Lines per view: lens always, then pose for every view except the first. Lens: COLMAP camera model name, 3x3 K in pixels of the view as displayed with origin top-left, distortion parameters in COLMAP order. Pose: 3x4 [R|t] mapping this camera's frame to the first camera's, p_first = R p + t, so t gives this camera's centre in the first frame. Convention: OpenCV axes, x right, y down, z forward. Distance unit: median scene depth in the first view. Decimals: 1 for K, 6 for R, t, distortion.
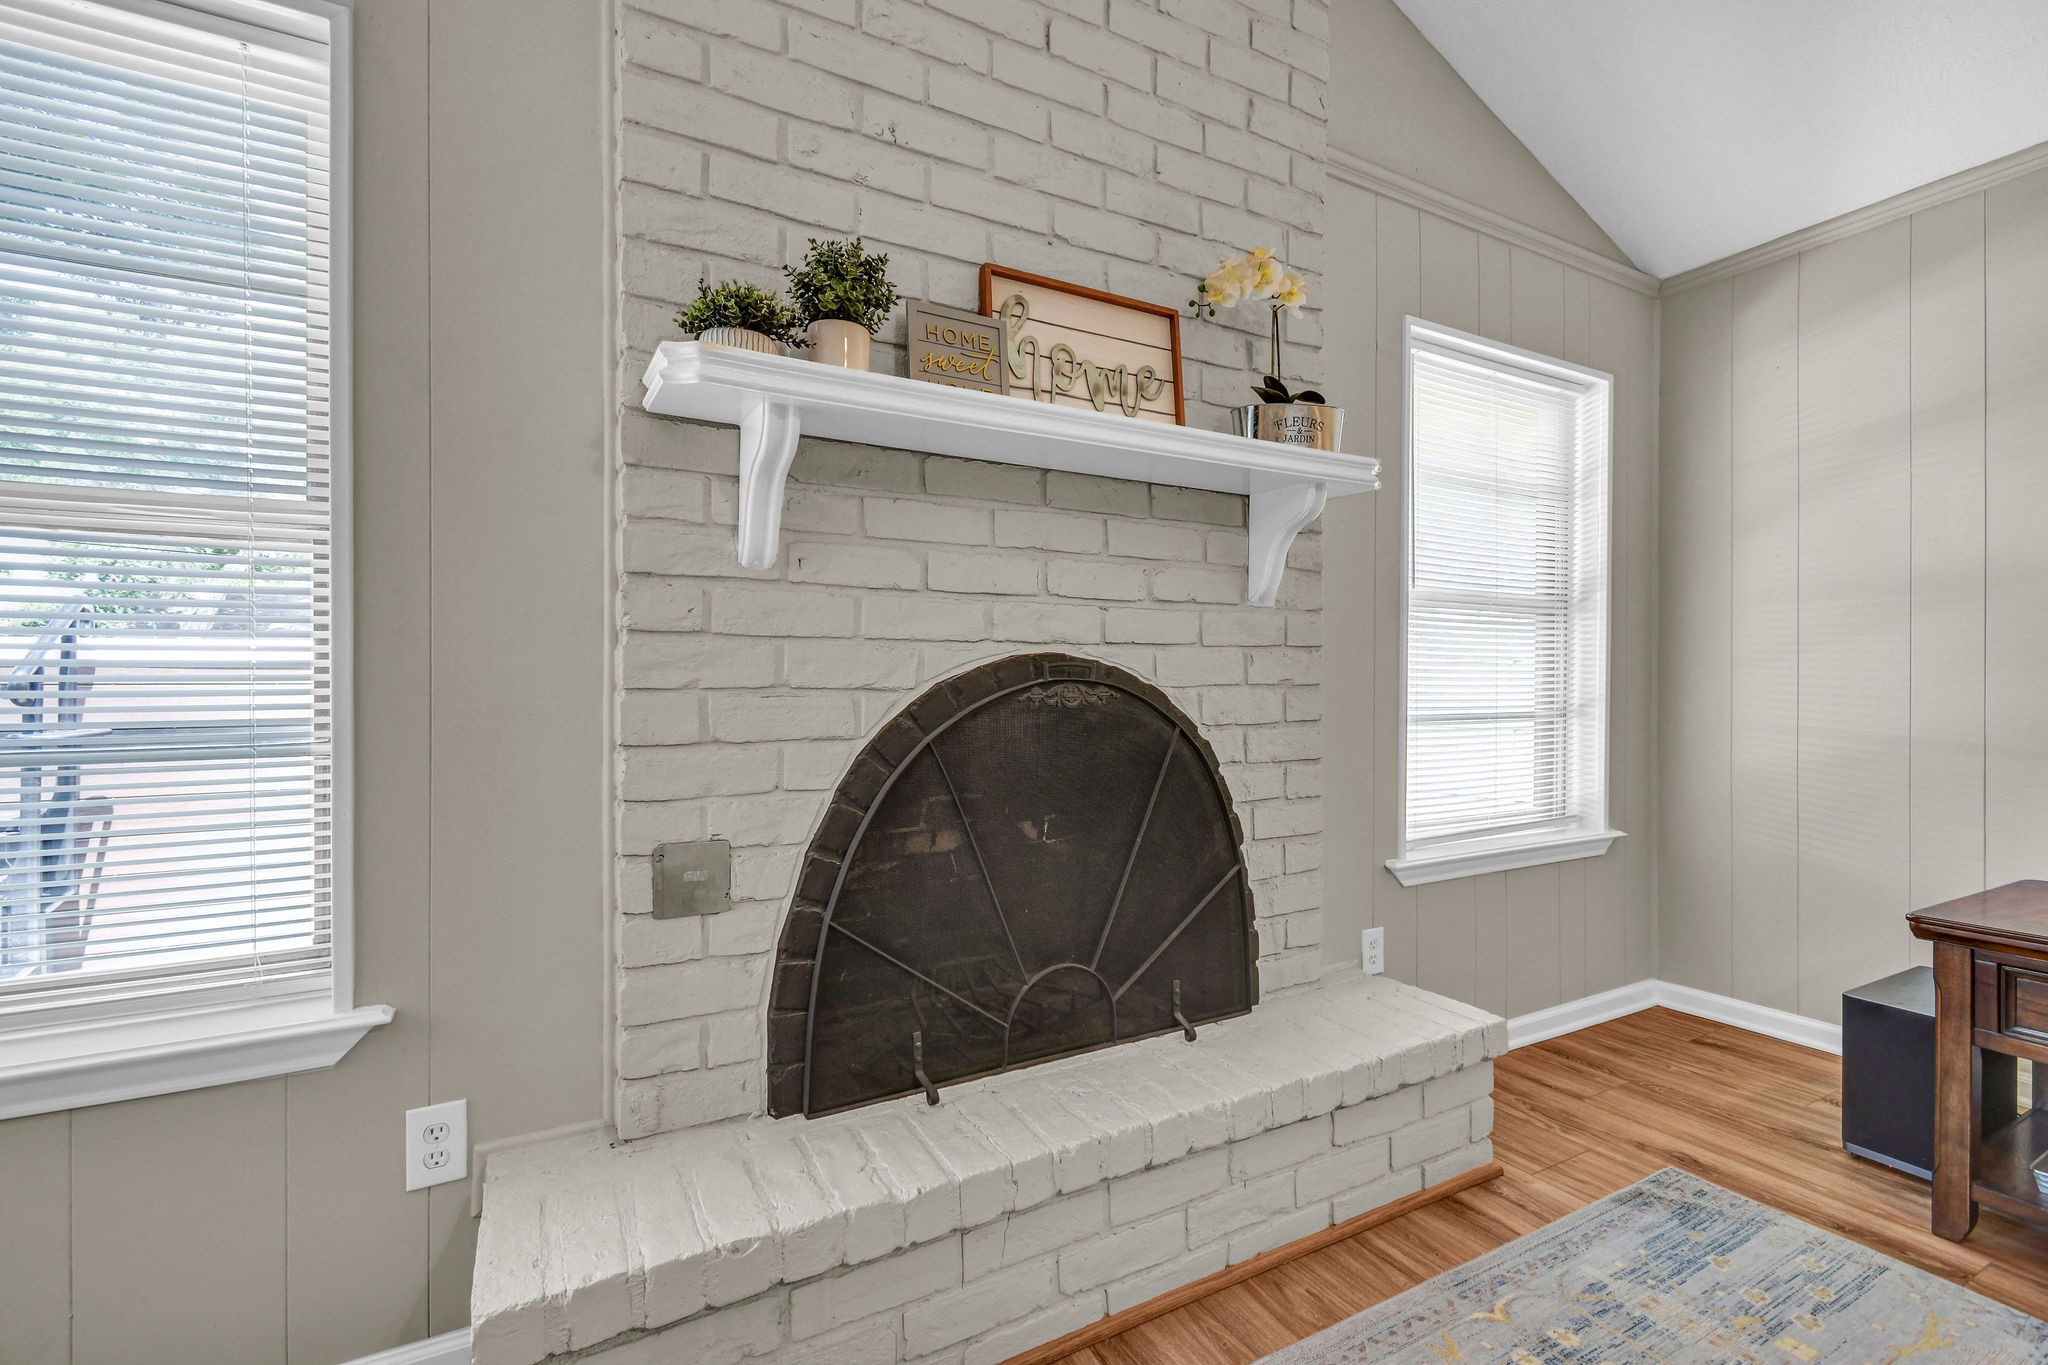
lens RADIAL K [[904.9, 0, 1035.0], [0, 904.9, 683.5], [0, 0, 1]] dist [0.000286, -0.000445]
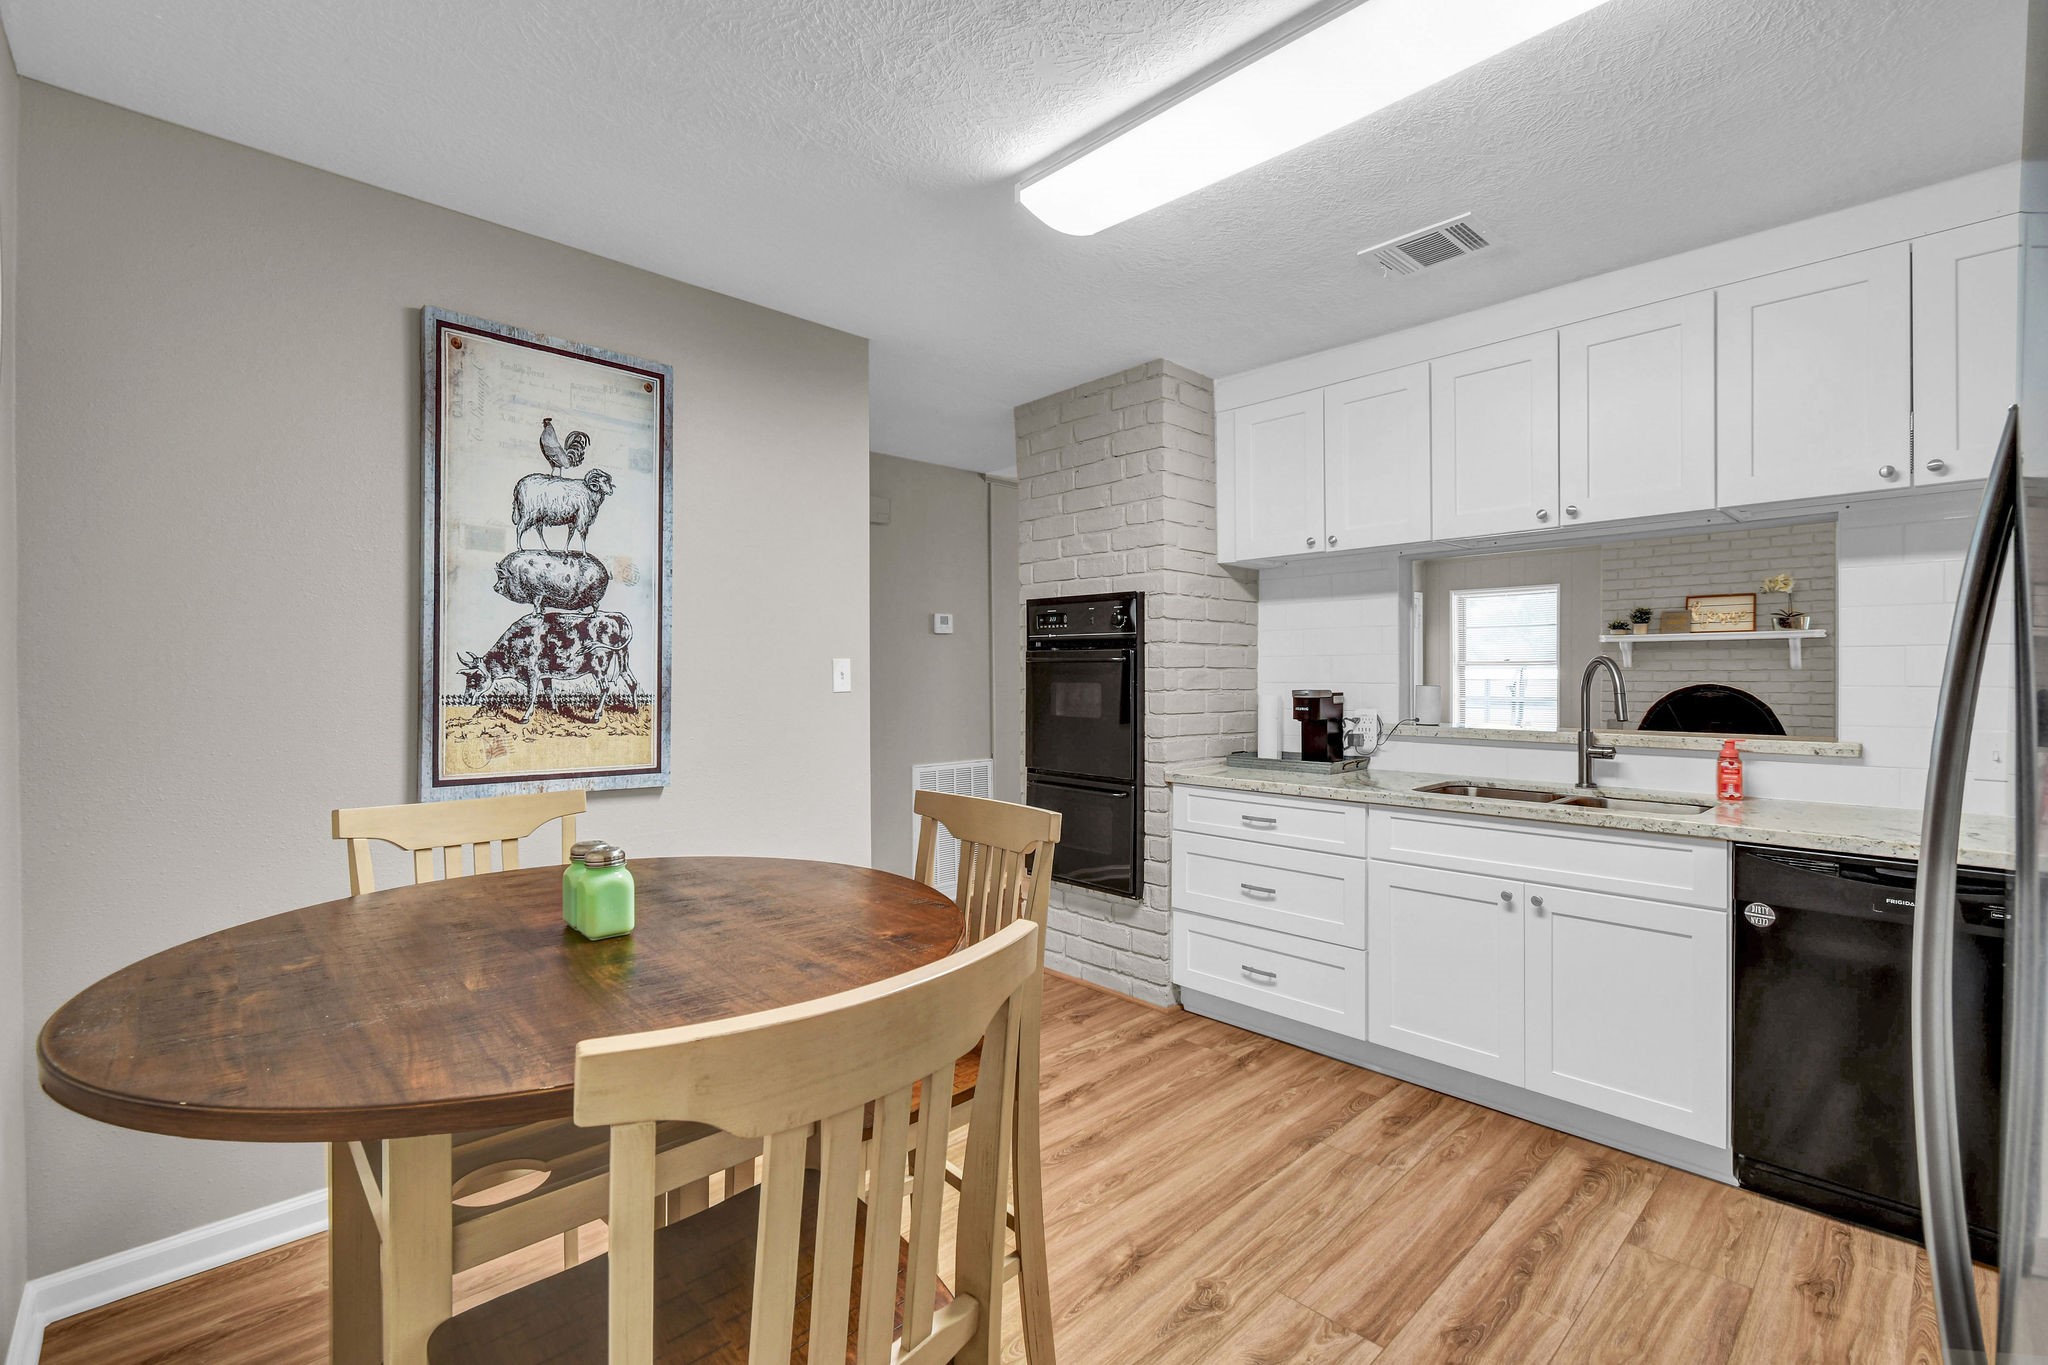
lens RADIAL K [[904.9, 0, 1029.9], [0, 904.9, 678.8], [0, 0, 1]] dist [0.000286, -0.000445]
pose [[0.265304, 0.008244, -0.964130, 3.140264], [0.000205, 0.999963, 0.008607, -0.092770], [0.964165, -0.002481, 0.265292, -3.063437]]
